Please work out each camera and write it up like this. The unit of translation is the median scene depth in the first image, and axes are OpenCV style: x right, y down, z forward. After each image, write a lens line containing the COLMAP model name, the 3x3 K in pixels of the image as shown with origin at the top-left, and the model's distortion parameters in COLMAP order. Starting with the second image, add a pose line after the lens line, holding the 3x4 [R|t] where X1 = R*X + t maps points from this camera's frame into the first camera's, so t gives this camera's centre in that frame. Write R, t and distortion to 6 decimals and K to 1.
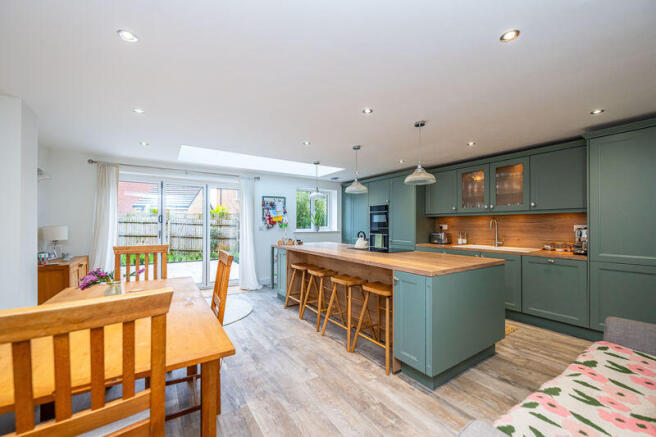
lens RADIAL K [[266.8, 0, 330.0], [0, 266.8, 223.3], [0, 0, 1]] dist [0.001836, -0.000029]
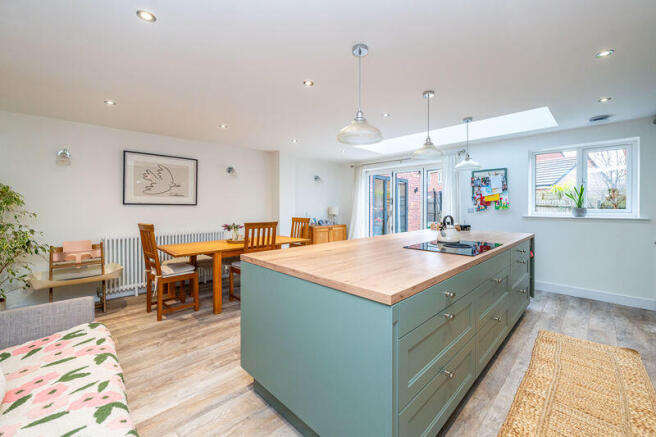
lens RADIAL K [[266.8, 0, 322.5], [0, 266.8, 206.0], [0, 0, 1]] dist [0.001836, -0.000029]
pose [[0.190150, -0.002768, -0.981751, 0.468461], [0.000729, 0.999996, -0.002679, 0.008019], [0.981755, -0.000207, 0.190151, 0.381513]]
